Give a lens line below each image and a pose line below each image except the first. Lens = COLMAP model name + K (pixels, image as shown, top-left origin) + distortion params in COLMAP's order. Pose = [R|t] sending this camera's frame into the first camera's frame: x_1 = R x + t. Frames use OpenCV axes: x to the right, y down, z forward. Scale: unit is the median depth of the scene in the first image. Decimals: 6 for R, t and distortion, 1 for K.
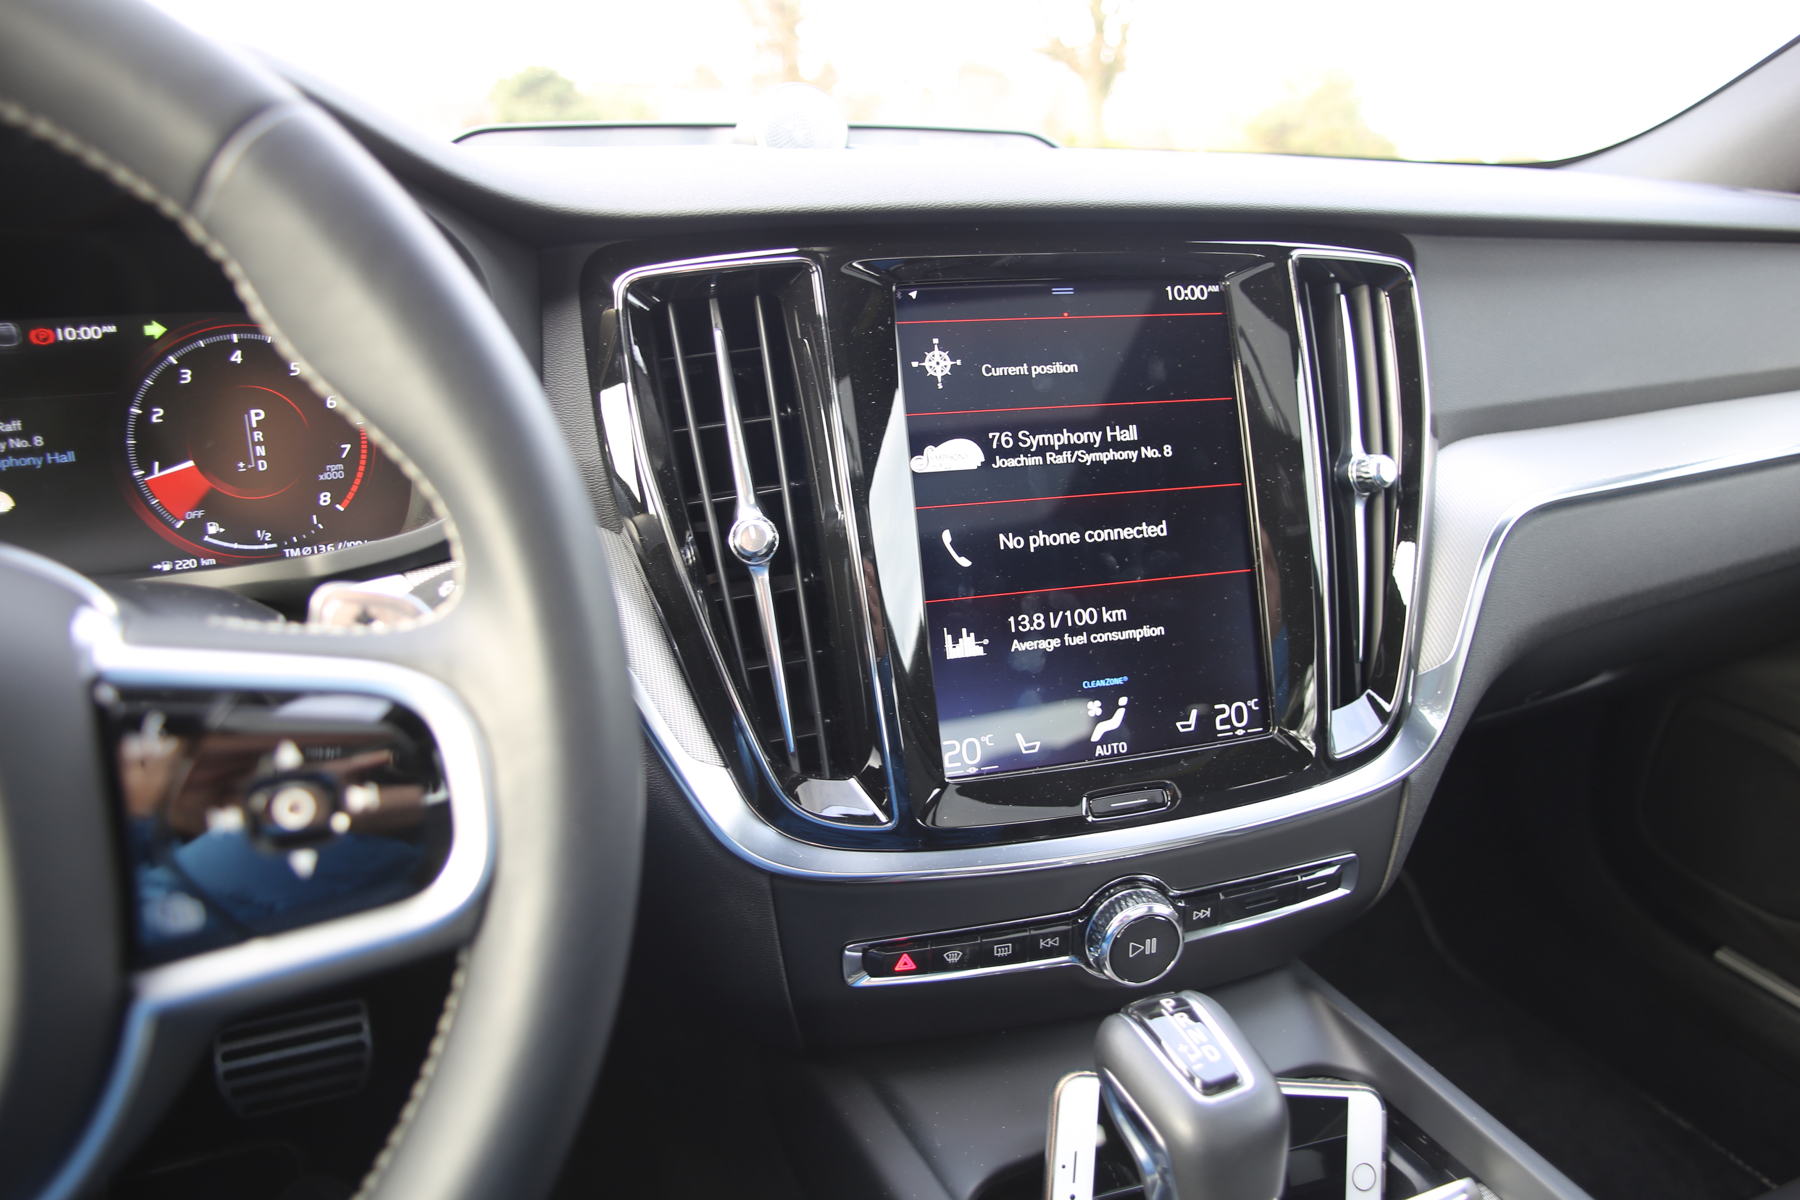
lens RADIAL K [[1199.7, 0, 898.9], [0, 1199.7, 592.1], [0, 0, 1]] dist [-0.065512, 0.004319]
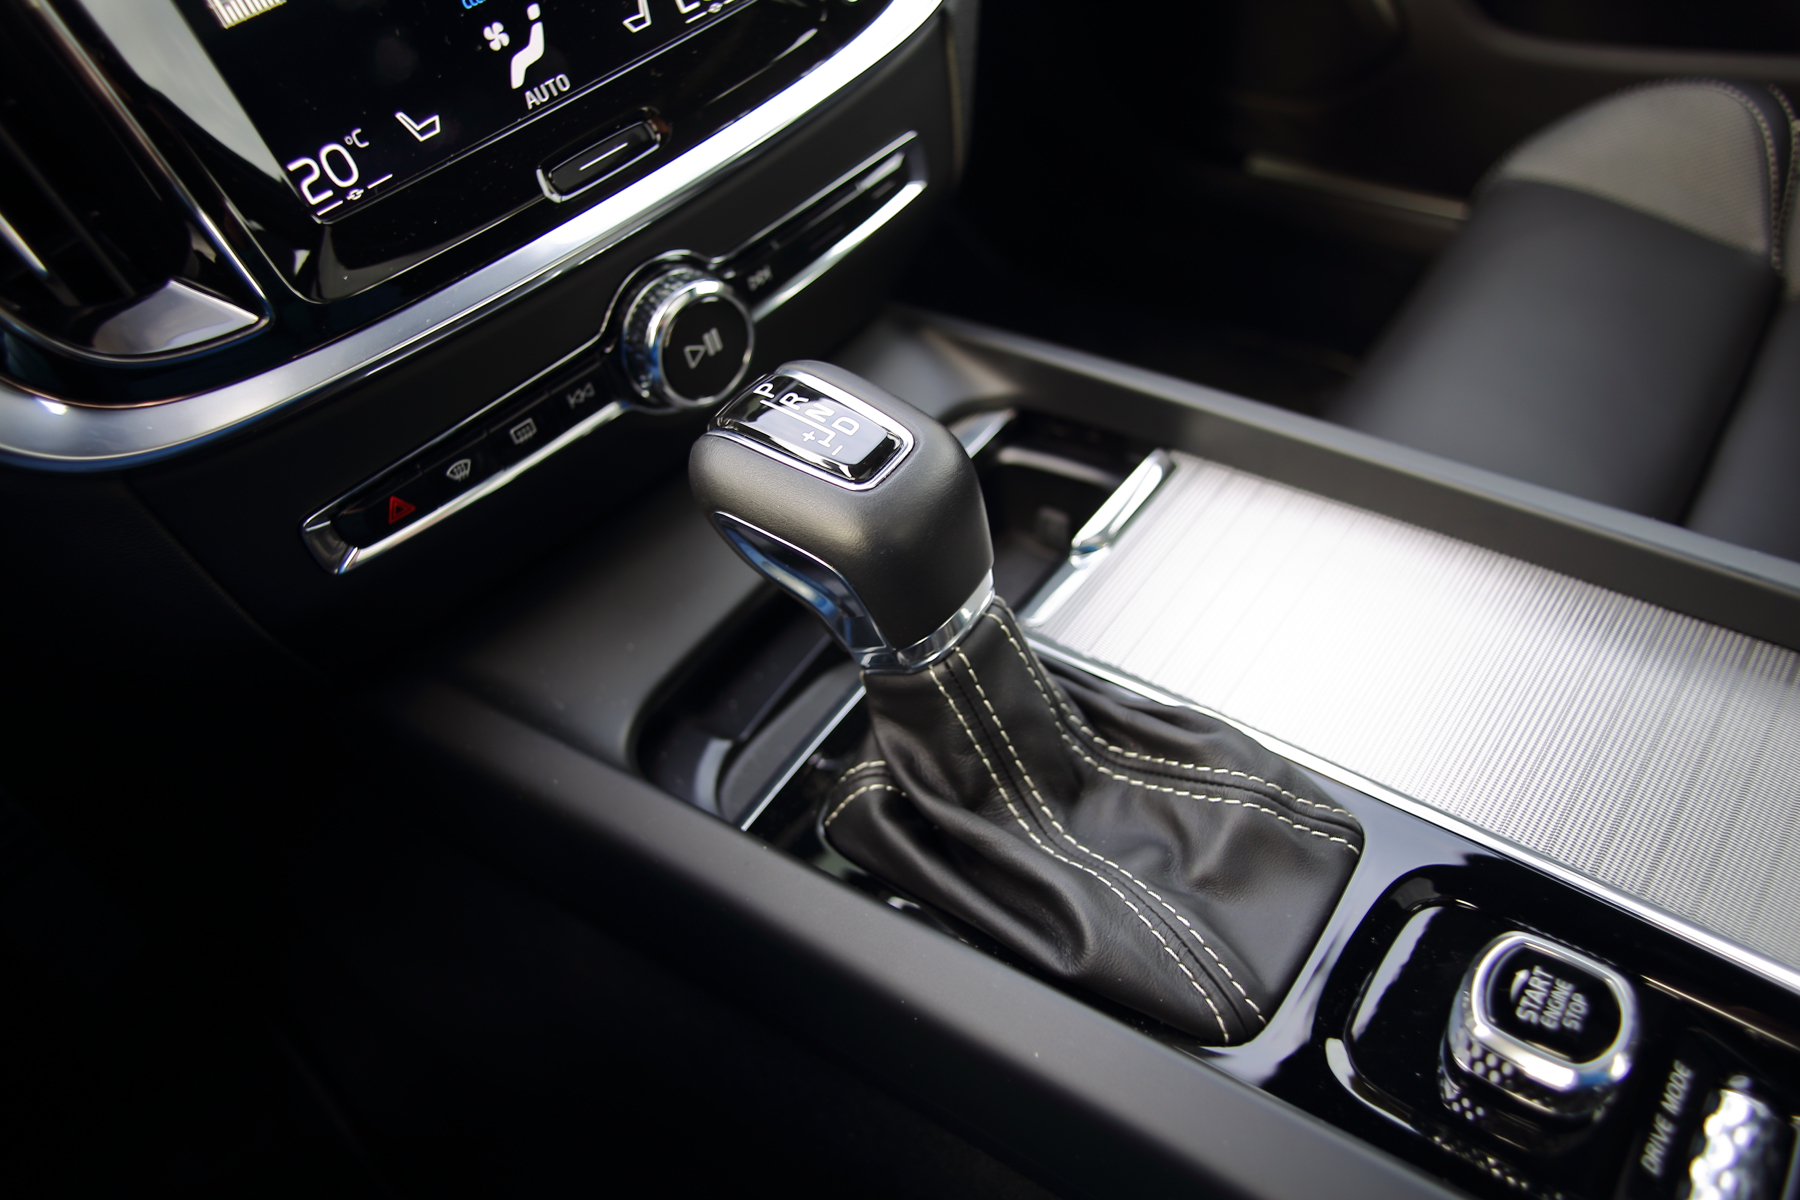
lens RADIAL K [[1352.6, 0, 900.7], [0, 1352.6, 599.5], [0, 0, 1]] dist [-0.008552, -0.002398]
pose [[0.858328, -0.445064, 0.255326, 0.031219], [0.303868, 0.841879, 0.445986, 0.097696], [-0.413446, -0.305217, 0.857849, 0.202966]]
